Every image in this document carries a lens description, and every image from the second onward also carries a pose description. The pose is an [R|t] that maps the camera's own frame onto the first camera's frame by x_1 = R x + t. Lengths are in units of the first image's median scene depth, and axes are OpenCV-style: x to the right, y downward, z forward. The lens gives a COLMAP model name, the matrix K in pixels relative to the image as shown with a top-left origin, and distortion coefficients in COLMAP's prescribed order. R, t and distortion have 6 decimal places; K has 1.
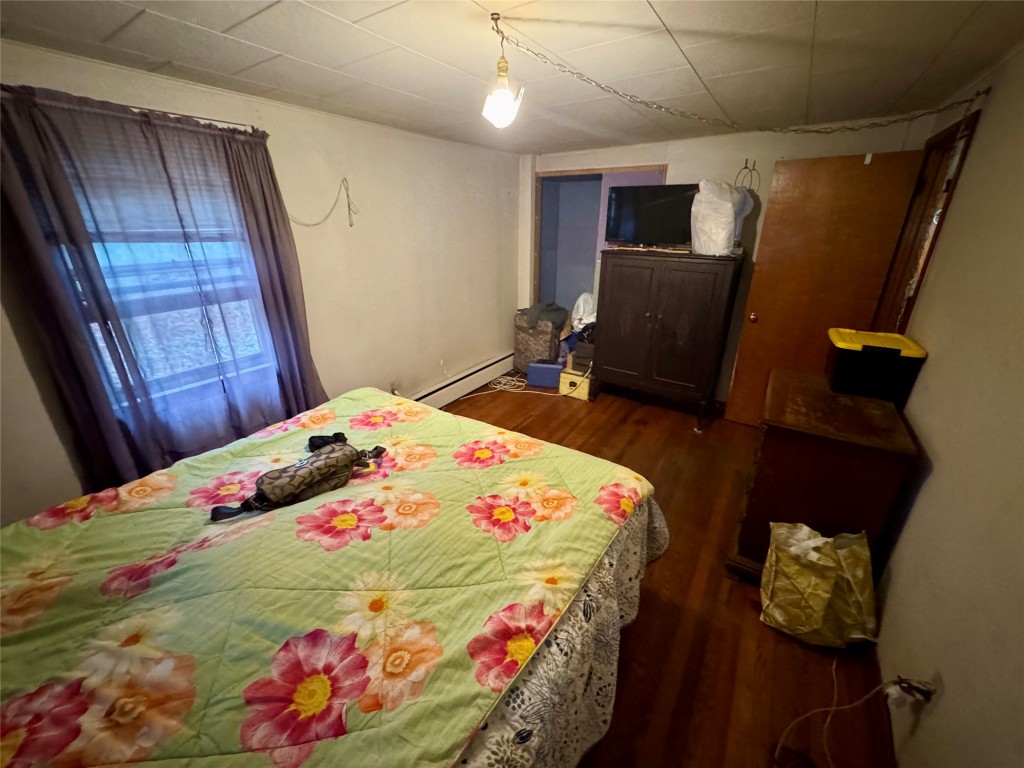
lens RADIAL K [[408.1, 0, 512.2], [0, 408.1, 382.8], [0, 0, 1]] dist [-0.002736, 0.000595]
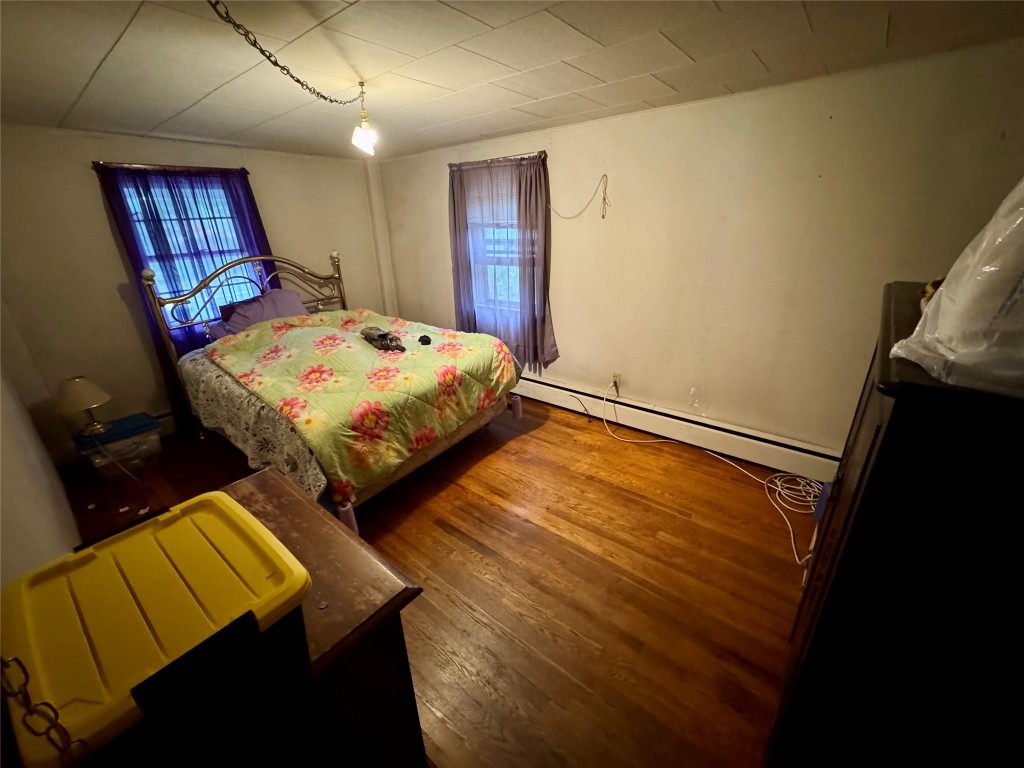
lens RADIAL K [[408.1, 0, 512.6], [0, 408.1, 384.3], [0, 0, 1]] dist [-0.002736, 0.000595]
pose [[-0.108896, 0.377931, -0.919407, 1.127762], [-0.340501, 0.854773, 0.391692, -0.484308], [0.933917, 0.355713, 0.035604, 1.237313]]
